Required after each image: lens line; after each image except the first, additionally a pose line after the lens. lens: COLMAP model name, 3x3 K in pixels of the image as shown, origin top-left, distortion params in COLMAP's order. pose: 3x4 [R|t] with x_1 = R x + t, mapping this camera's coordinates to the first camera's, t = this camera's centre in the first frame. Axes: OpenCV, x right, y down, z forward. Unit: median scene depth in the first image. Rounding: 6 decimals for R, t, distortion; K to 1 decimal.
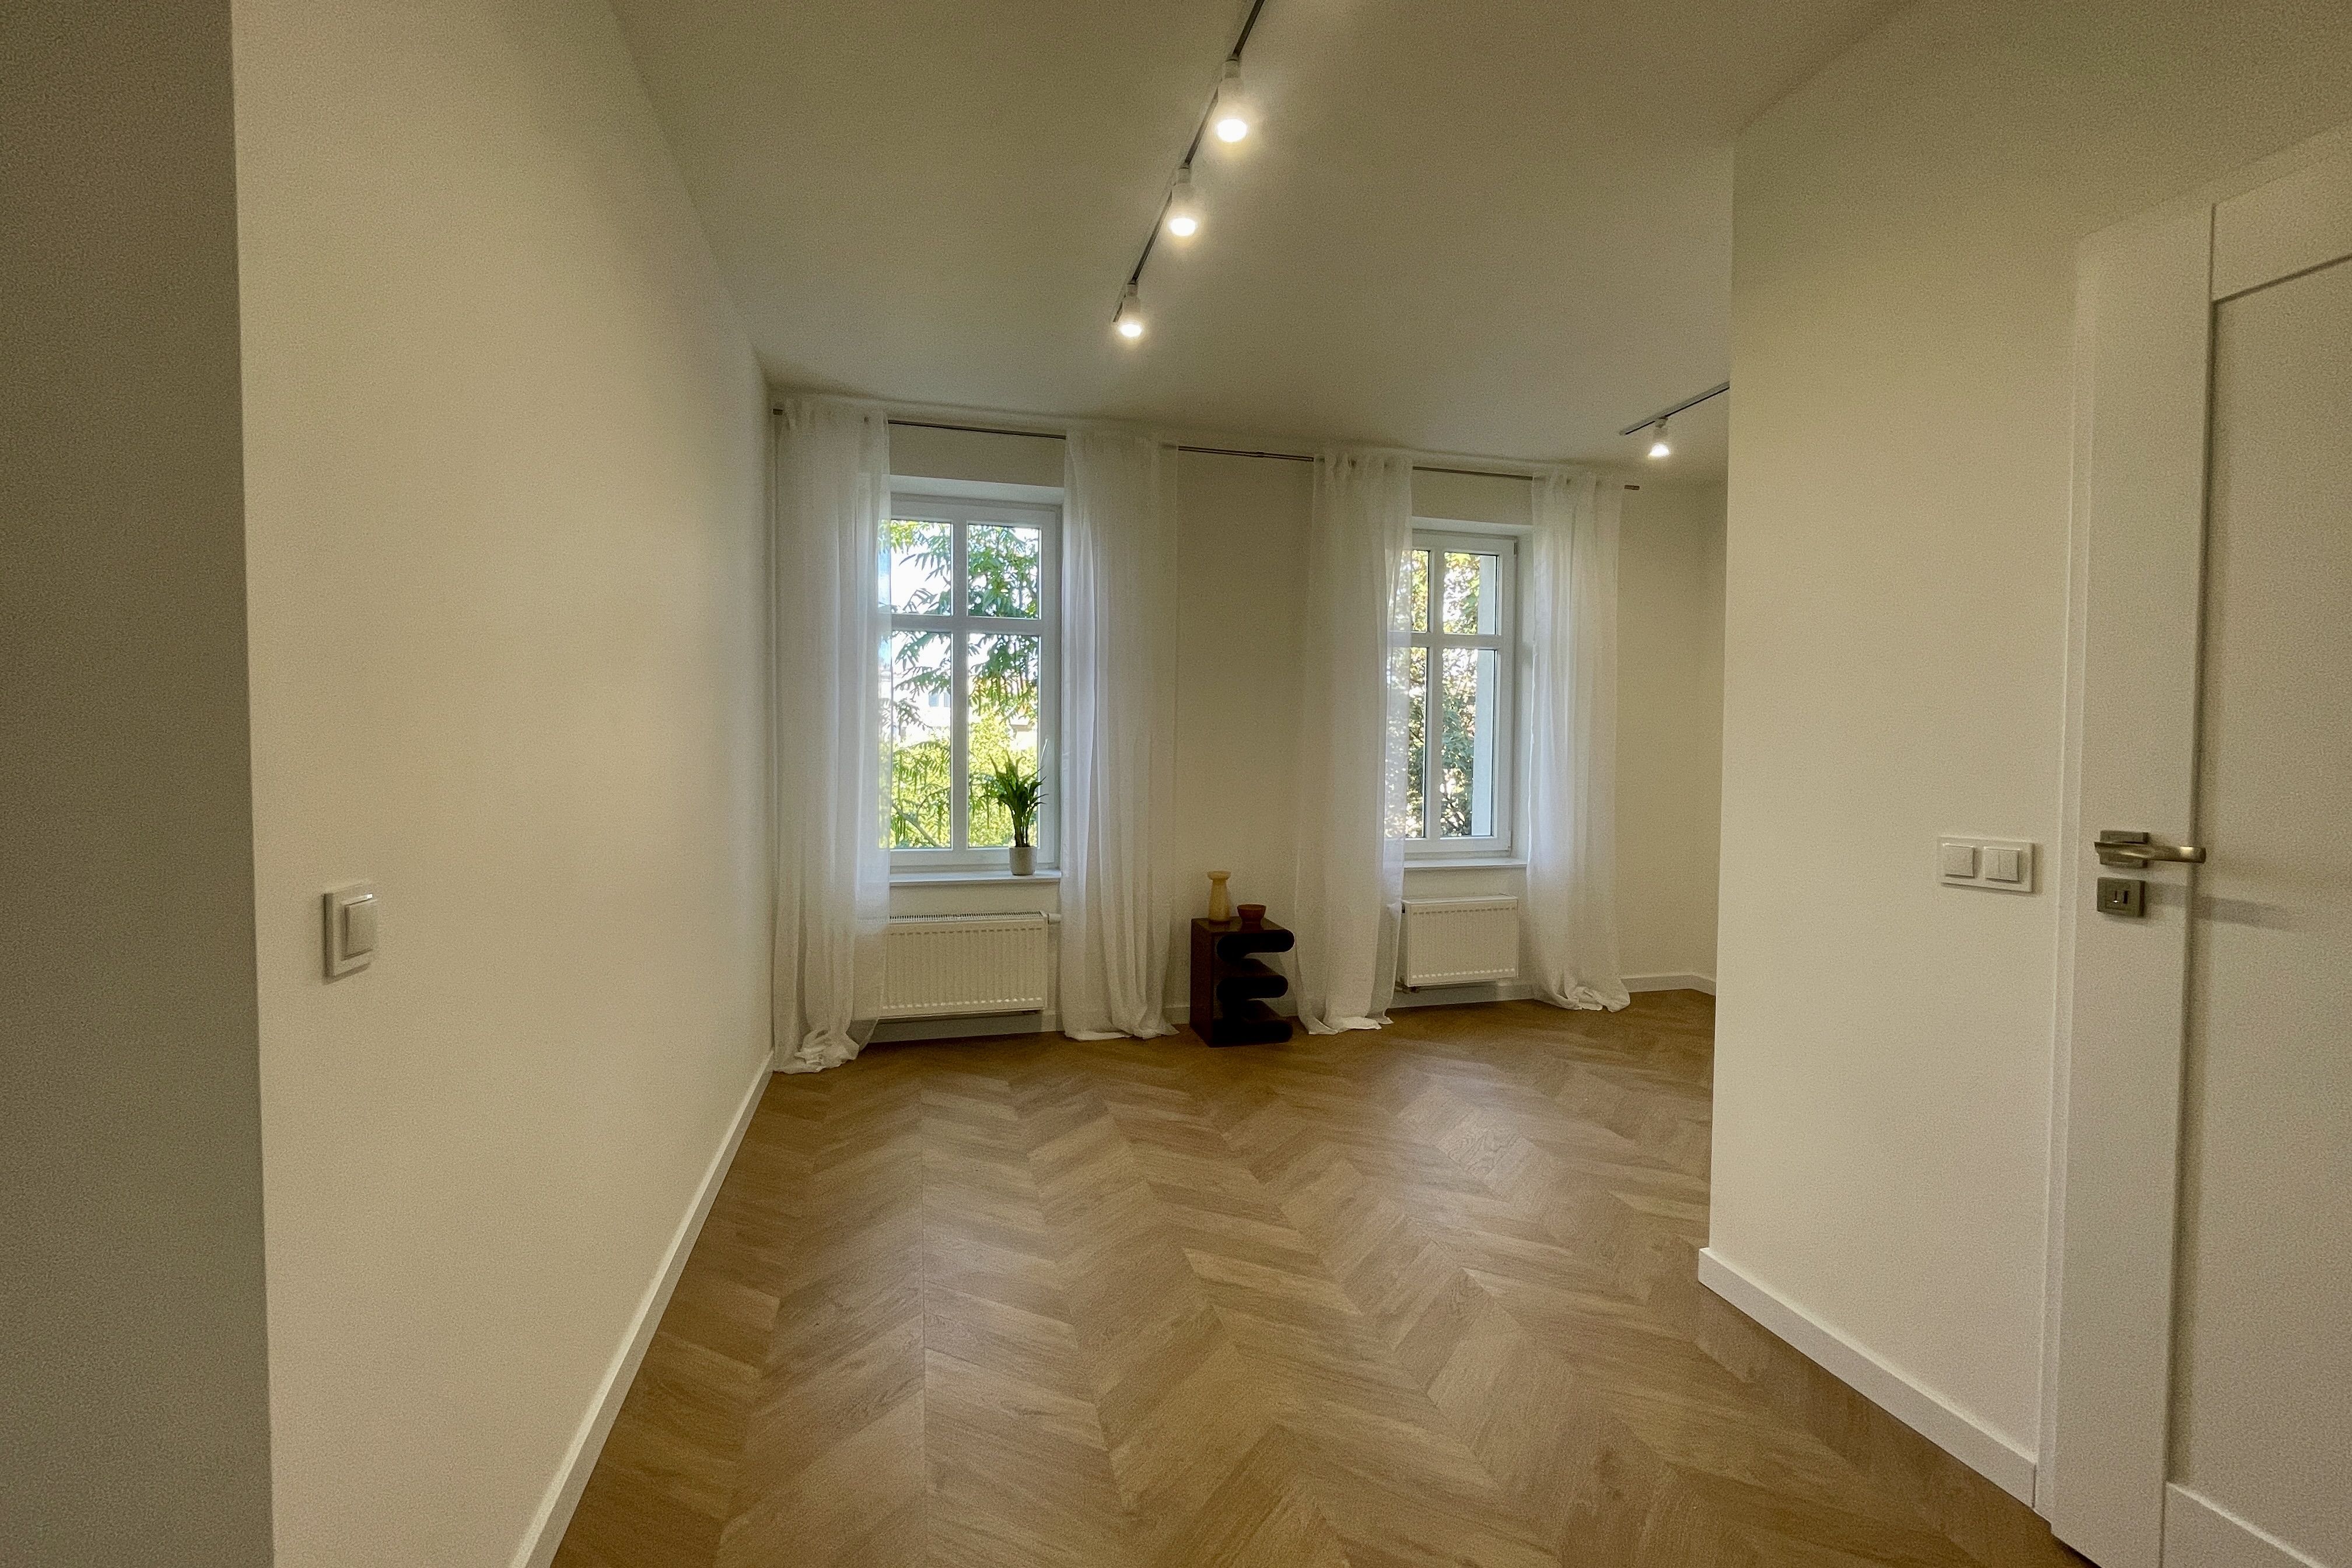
lens RADIAL K [[958.7, 0, 1172.5], [0, 958.7, 784.1], [0, 0, 1]] dist [-0.001885, 0.000202]
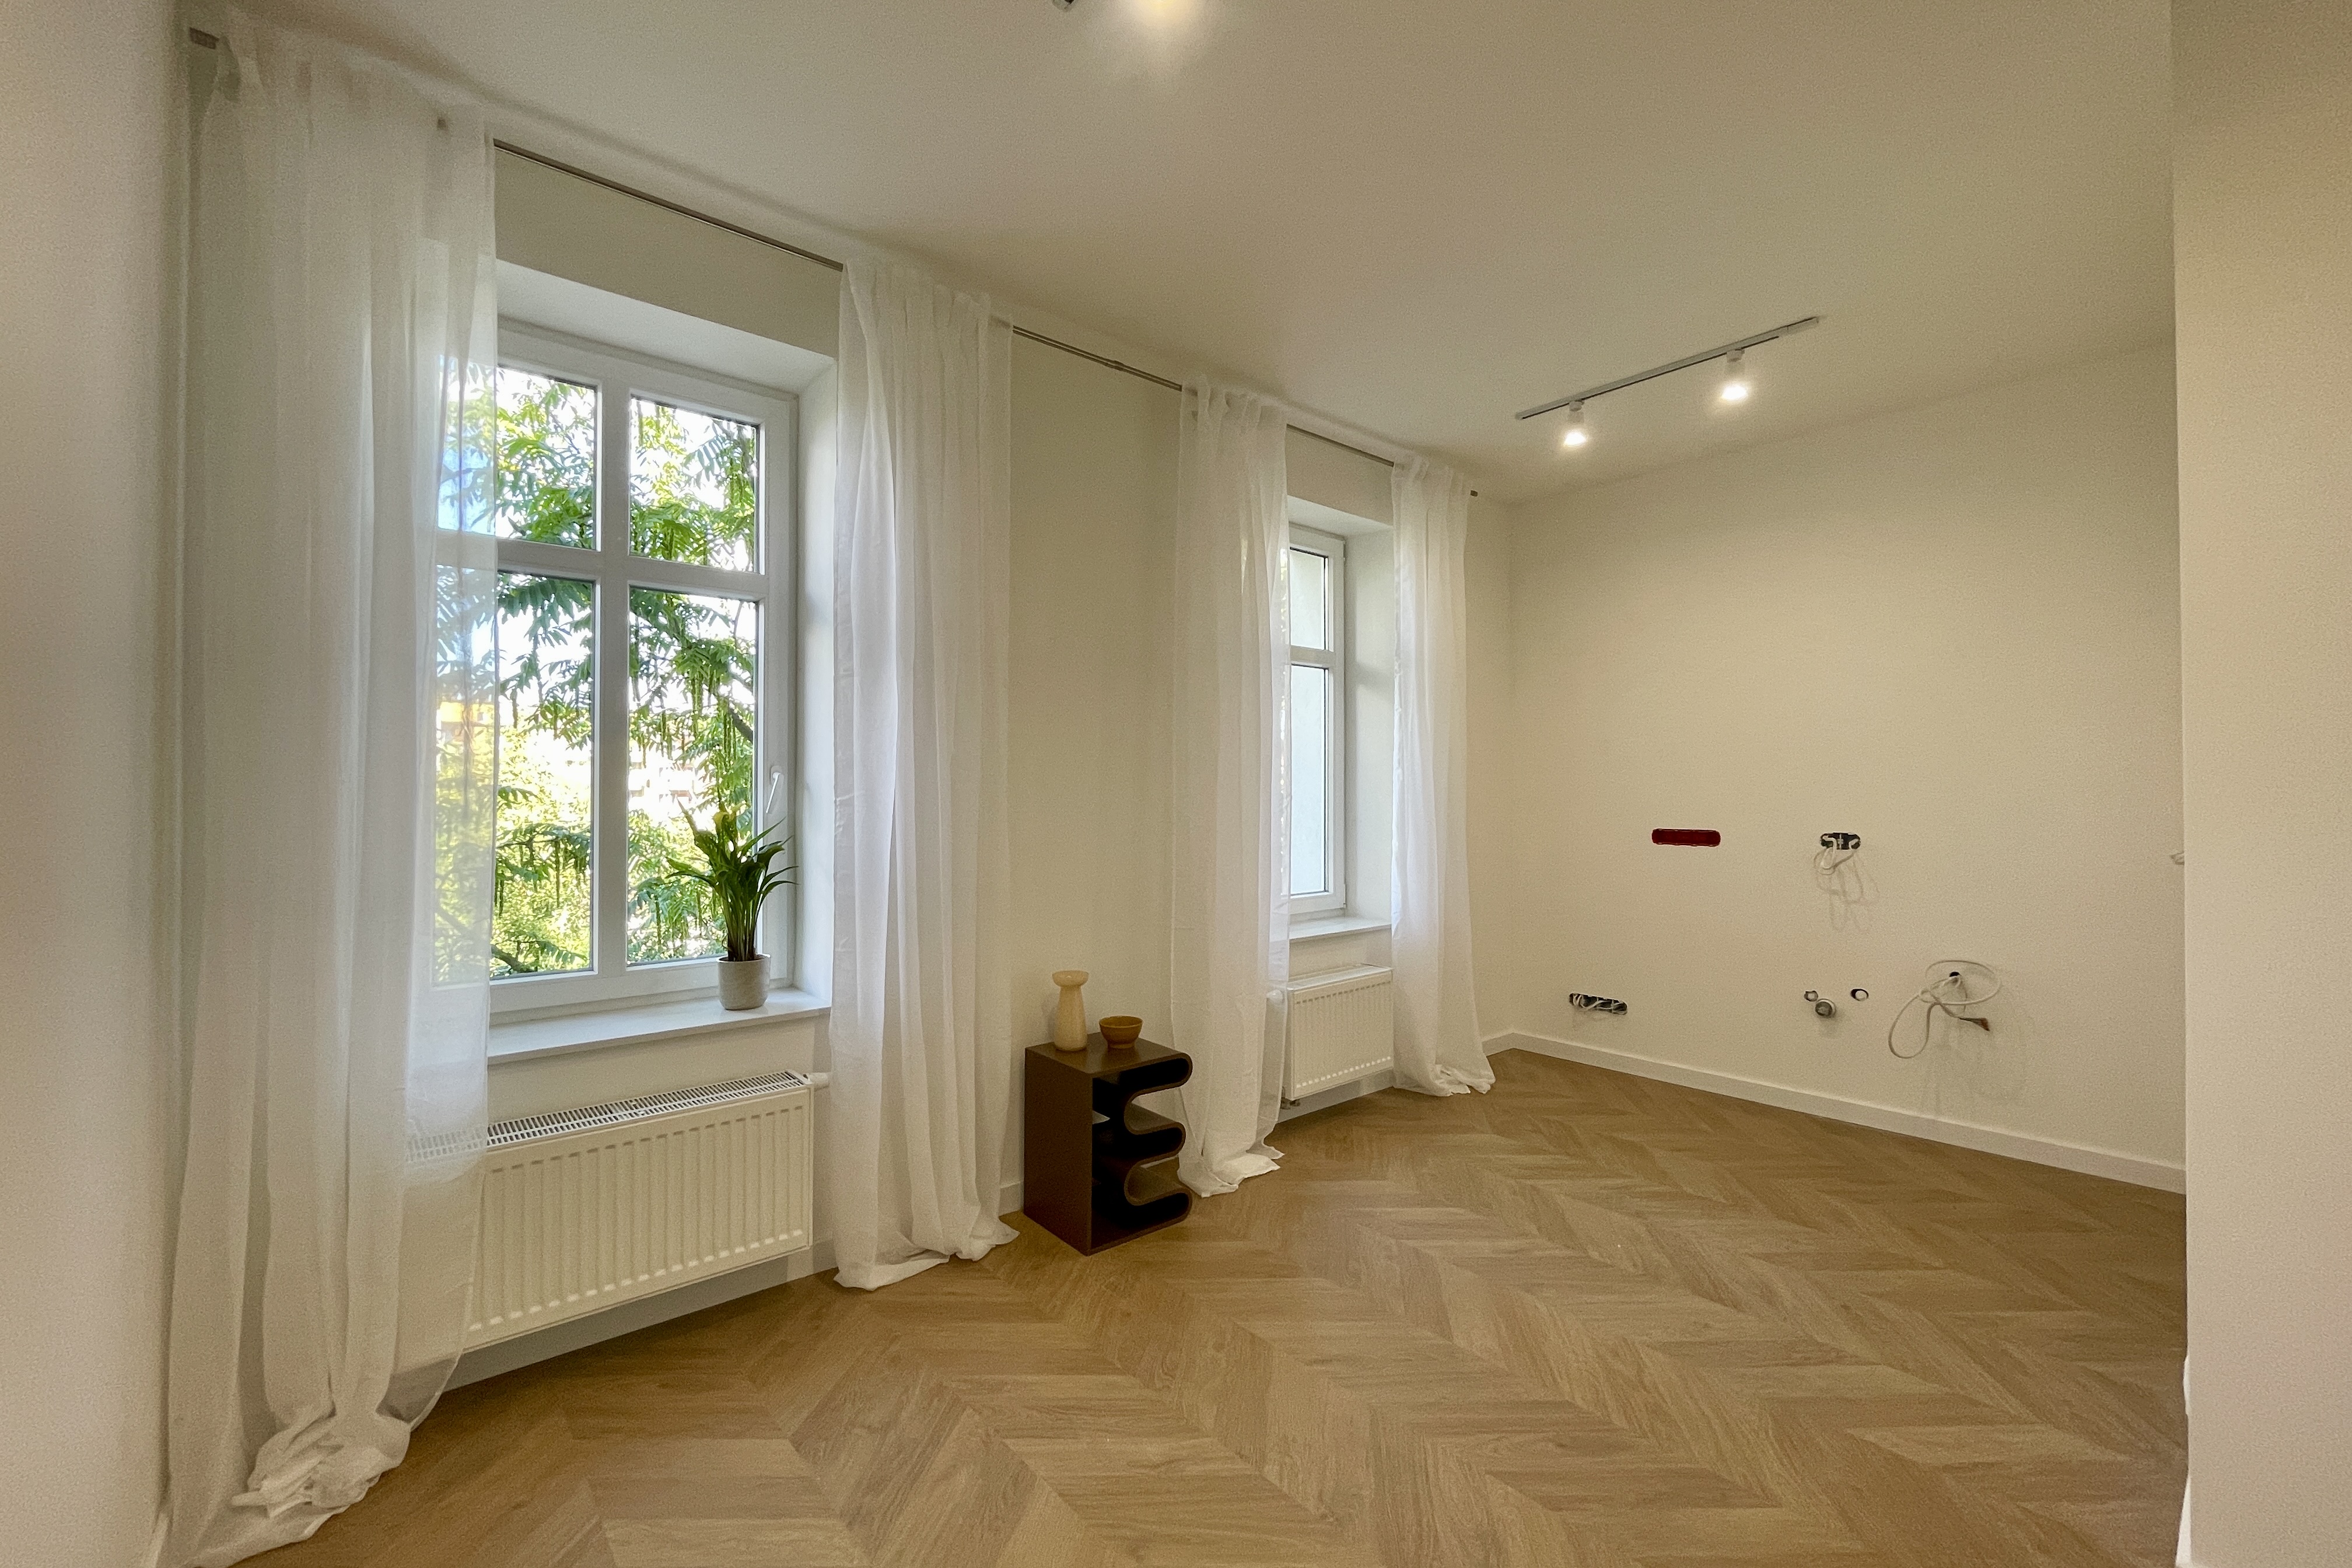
lens RADIAL K [[954.7, 0, 1171.9], [0, 954.7, 784.0], [0, 0, 1]] dist [-0.003342, 0.000158]
pose [[0.901518, -0.003184, 0.432729, -0.184521], [0.020338, 0.999180, -0.035019, -0.016062], [-0.432263, 0.040371, 0.900843, 0.391448]]
